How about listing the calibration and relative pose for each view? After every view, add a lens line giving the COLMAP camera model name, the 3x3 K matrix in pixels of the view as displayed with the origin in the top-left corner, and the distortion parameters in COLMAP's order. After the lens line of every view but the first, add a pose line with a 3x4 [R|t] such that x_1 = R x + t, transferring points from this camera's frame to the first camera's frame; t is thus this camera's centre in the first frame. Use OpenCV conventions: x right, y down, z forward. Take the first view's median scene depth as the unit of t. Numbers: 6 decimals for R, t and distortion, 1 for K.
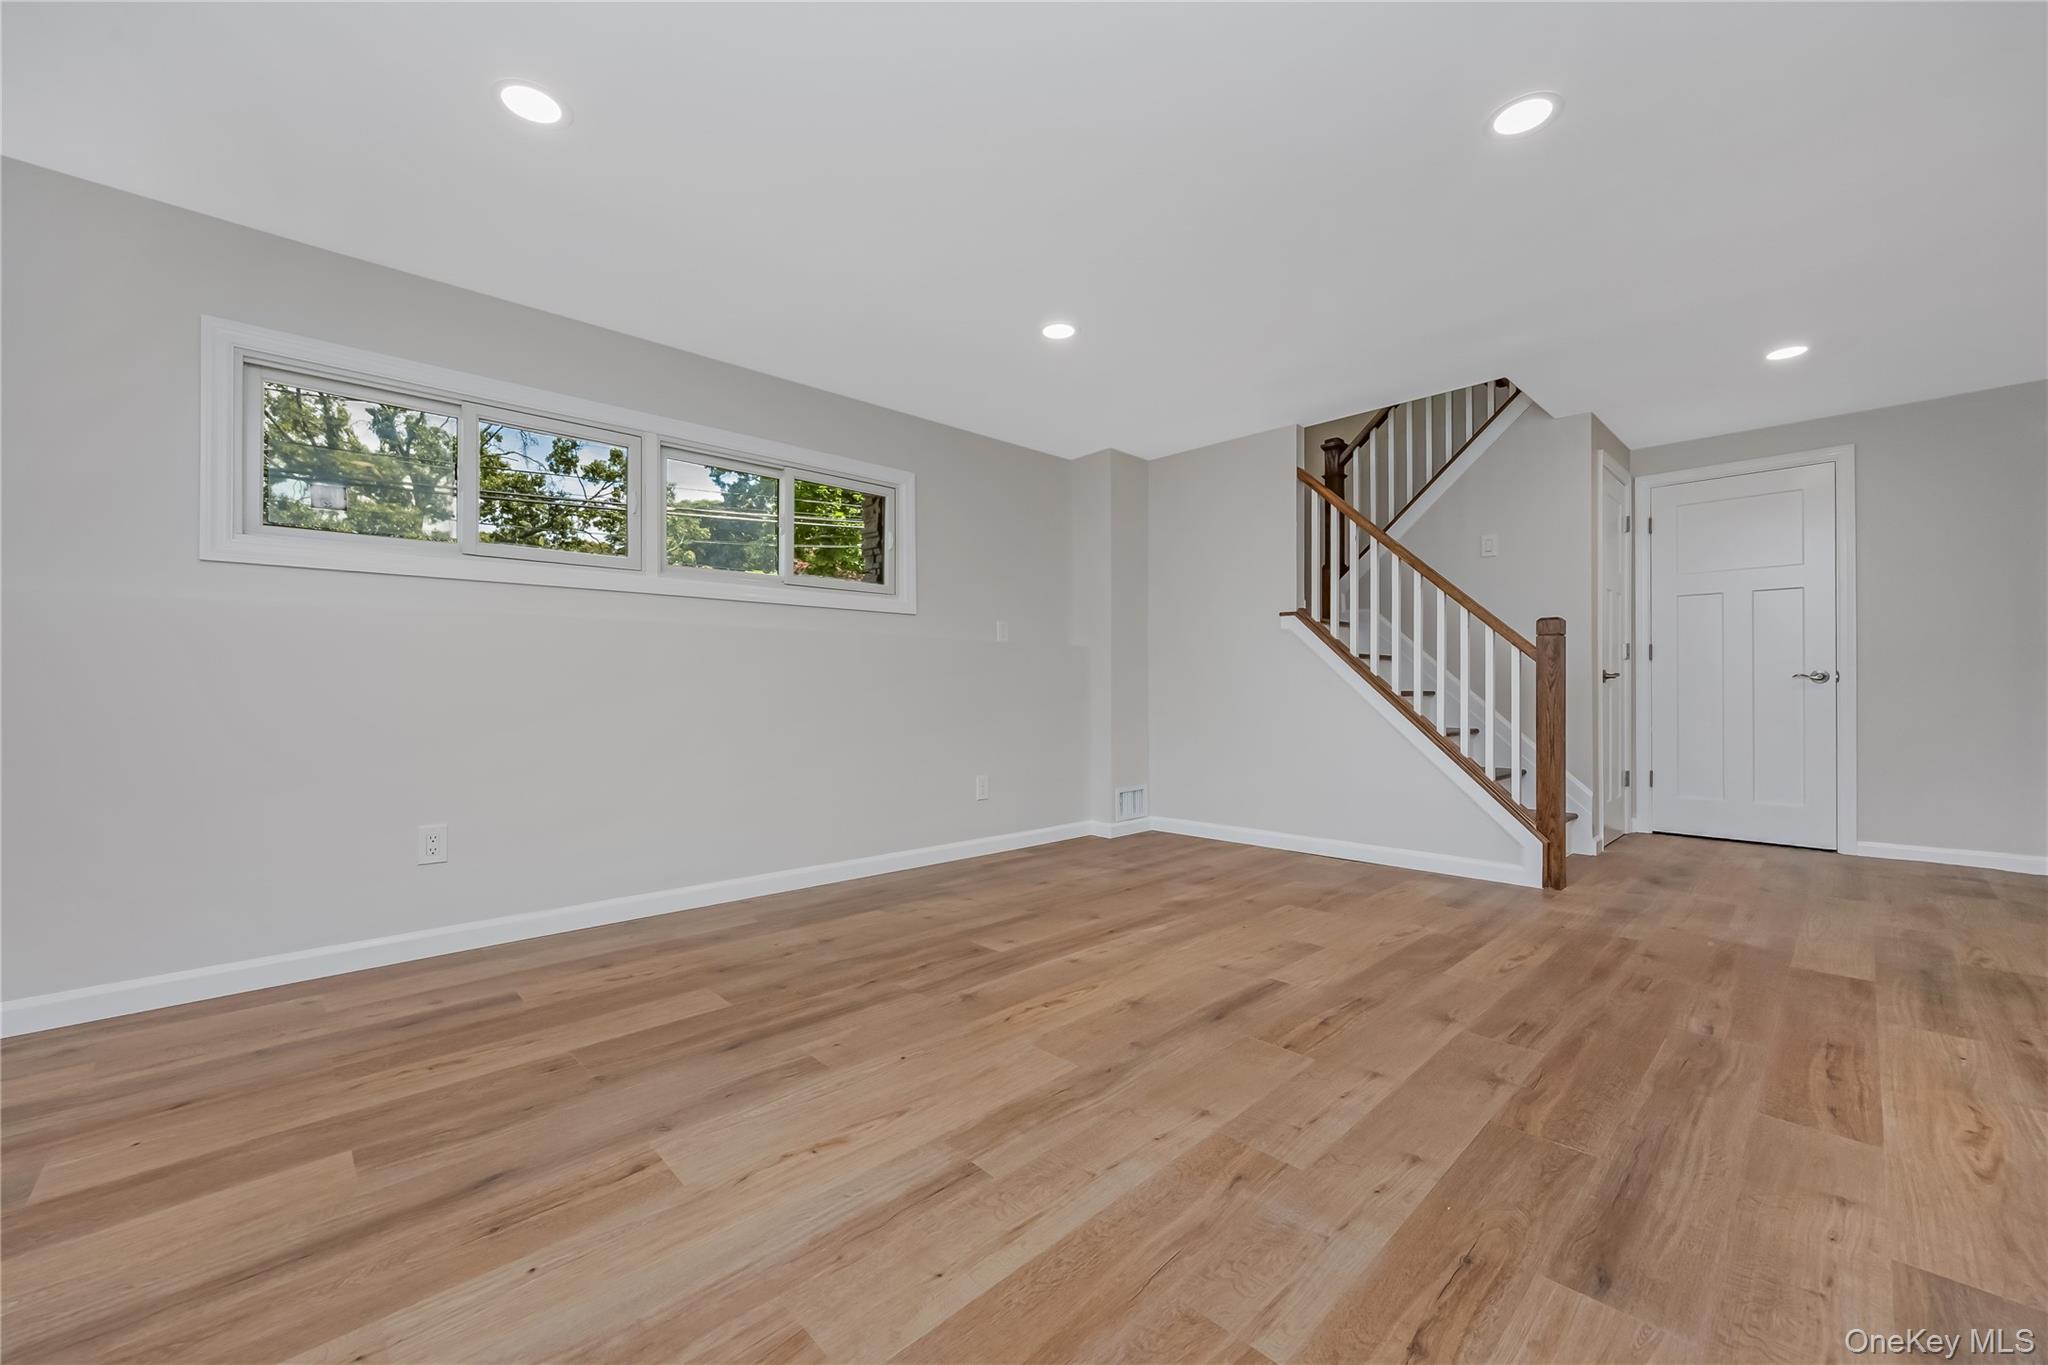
lens RADIAL K [[787.8, 0, 1021.2], [0, 787.8, 686.9], [0, 0, 1]] dist [-0.001358, -0.000340]
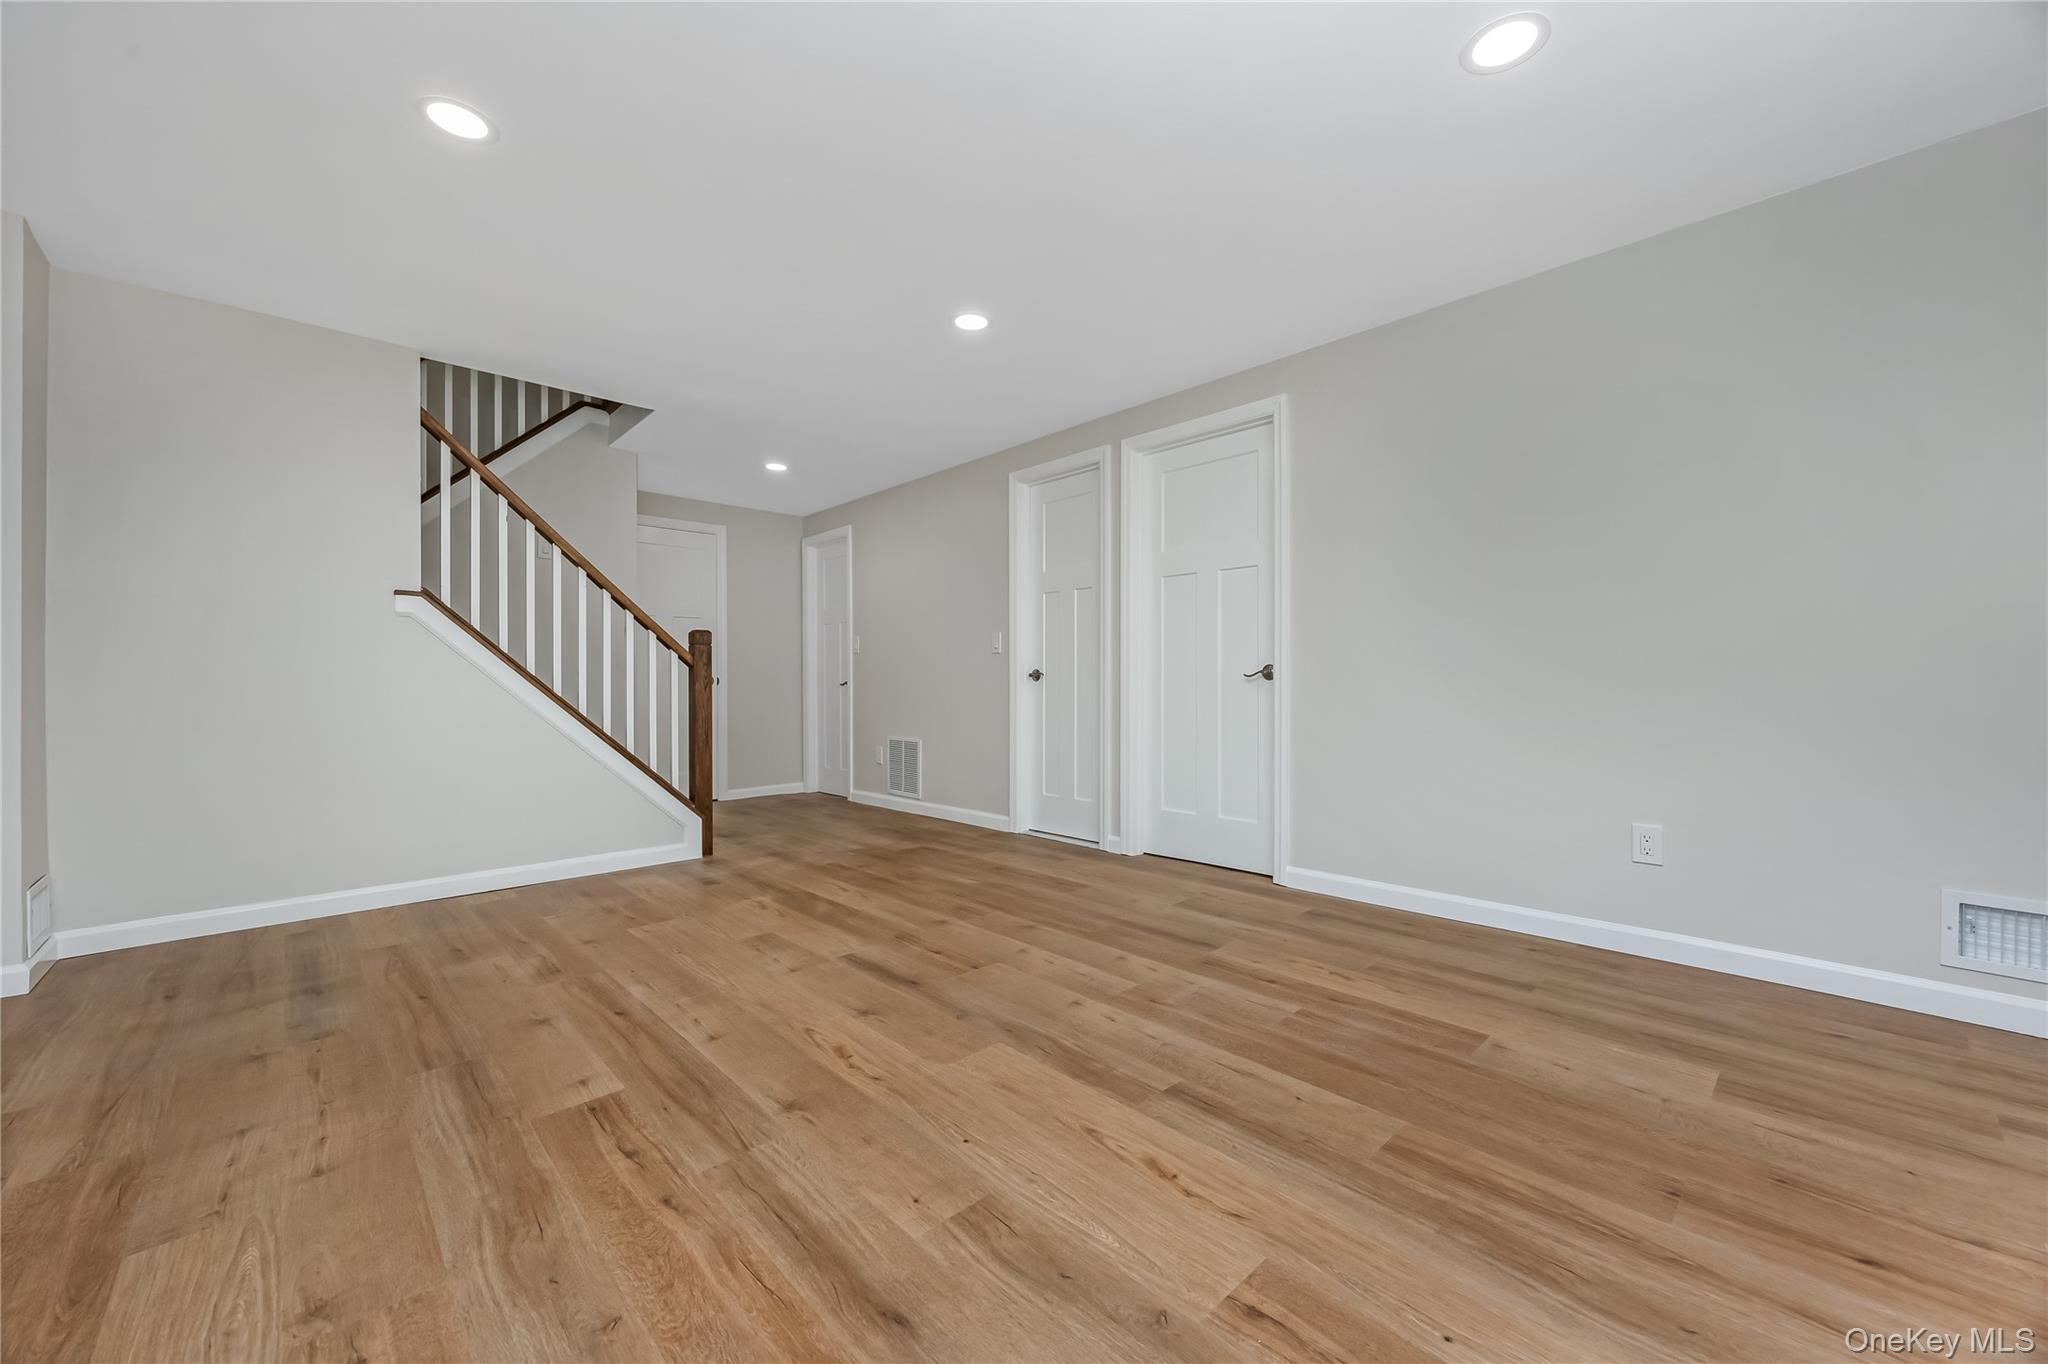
lens RADIAL K [[787.8, 0, 1021.2], [0, 787.8, 686.4], [0, 0, 1]] dist [-0.001358, -0.000340]
pose [[0.009551, 0.002753, 0.999951, -0.851638], [0.003604, 0.999990, -0.002787, 0.004466], [-0.999948, 0.003630, 0.009541, 0.826528]]
